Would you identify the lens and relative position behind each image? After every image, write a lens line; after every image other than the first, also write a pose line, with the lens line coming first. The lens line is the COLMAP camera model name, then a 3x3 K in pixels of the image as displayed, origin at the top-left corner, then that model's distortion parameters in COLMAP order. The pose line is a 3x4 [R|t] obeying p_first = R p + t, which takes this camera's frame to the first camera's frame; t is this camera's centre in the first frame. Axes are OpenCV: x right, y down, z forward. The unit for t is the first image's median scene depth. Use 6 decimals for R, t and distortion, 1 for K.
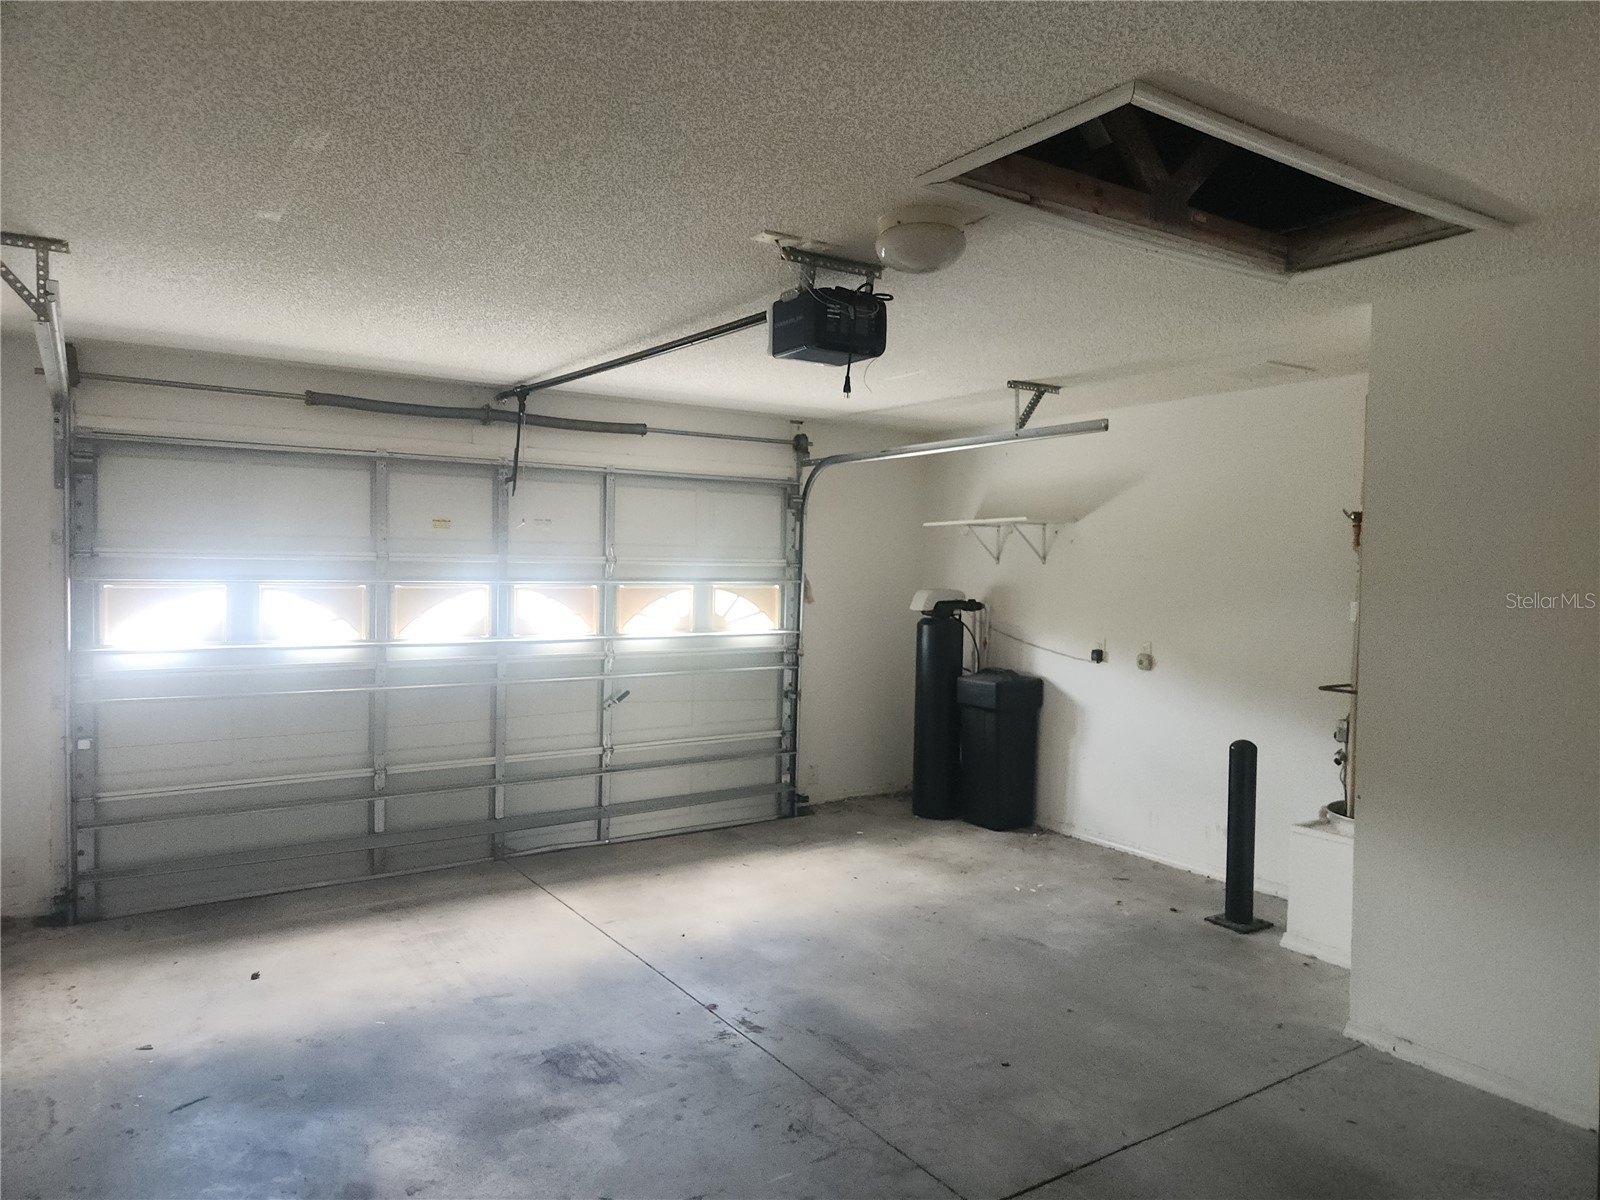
lens RADIAL K [[1070.4, 0, 800.0], [0, 1070.4, 600.0], [0, 0, 1]] dist [0.084317, -0.075223]
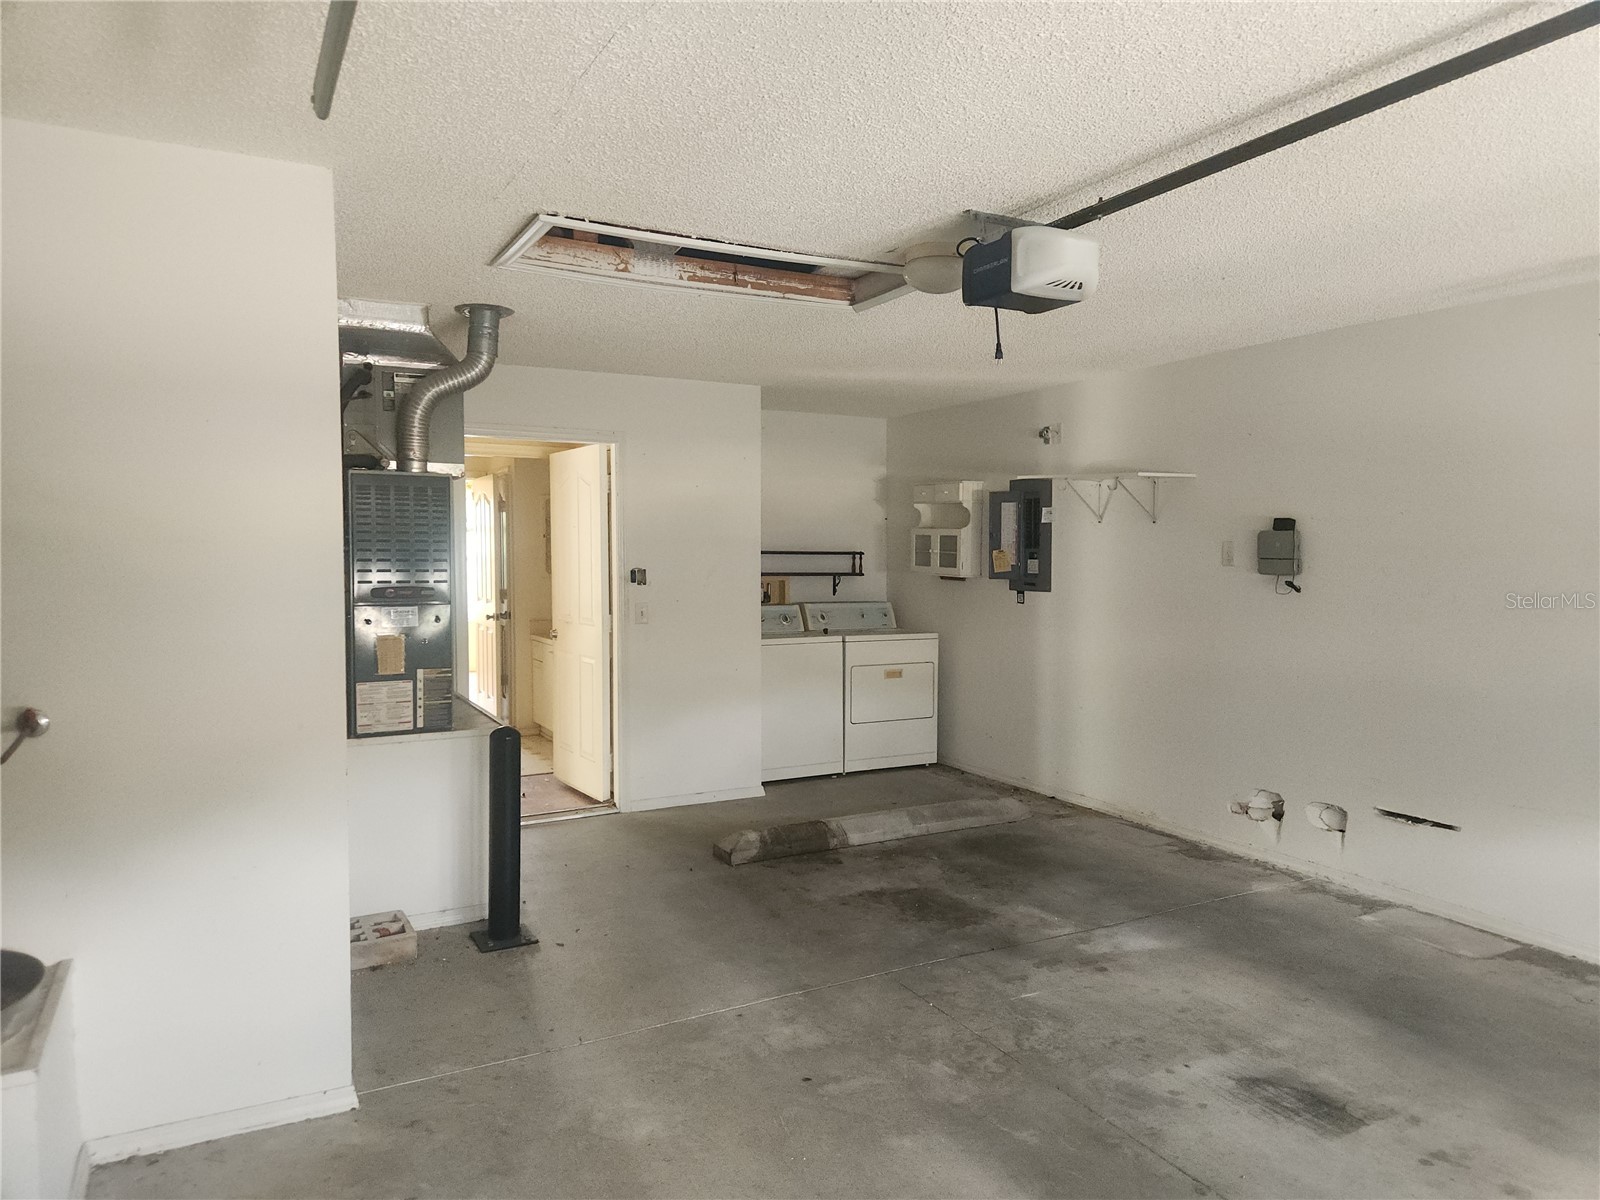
lens RADIAL K [[1070.4, 0, 800.0], [0, 1070.4, 600.0], [0, 0, 1]] dist [0.084317, -0.075223]
pose [[-0.996486, -0.024721, 0.080029, 0.140378], [-0.017943, 0.996276, 0.084330, -0.042583], [-0.081816, 0.082598, -0.993219, 1.946565]]
